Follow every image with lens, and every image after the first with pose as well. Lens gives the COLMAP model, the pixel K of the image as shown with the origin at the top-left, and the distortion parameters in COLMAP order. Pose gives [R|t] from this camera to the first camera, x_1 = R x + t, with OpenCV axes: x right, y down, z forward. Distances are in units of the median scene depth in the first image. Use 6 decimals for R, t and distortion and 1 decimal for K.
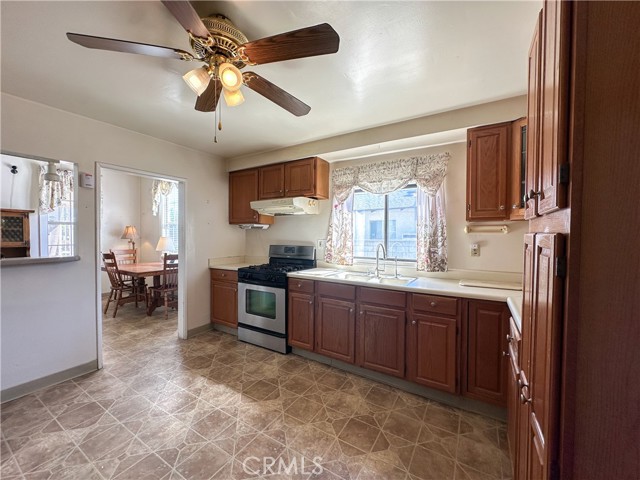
lens RADIAL K [[254.9, 0, 320.0], [0, 254.9, 239.5], [0, 0, 1]] dist [-0.000183, 0.001279]
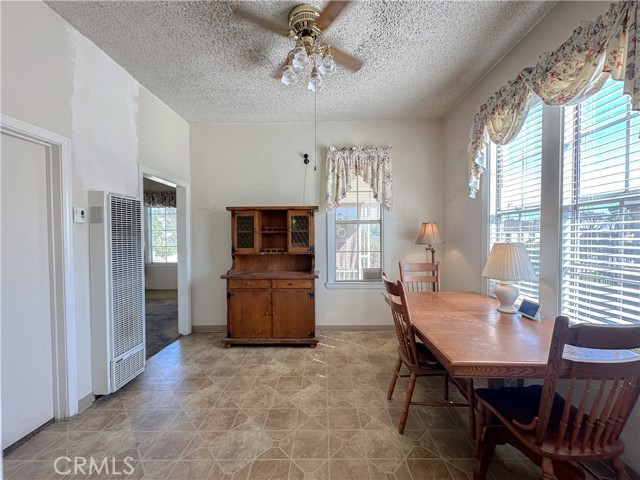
lens RADIAL K [[254.9, 0, 319.8], [0, 254.9, 239.7], [0, 0, 1]] dist [-0.000183, 0.001279]
pose [[0.513169, 0.005650, -0.858269, -0.439767], [-0.004941, 0.999981, 0.003628, -0.016217], [0.858273, 0.002379, 0.513187, 0.577445]]
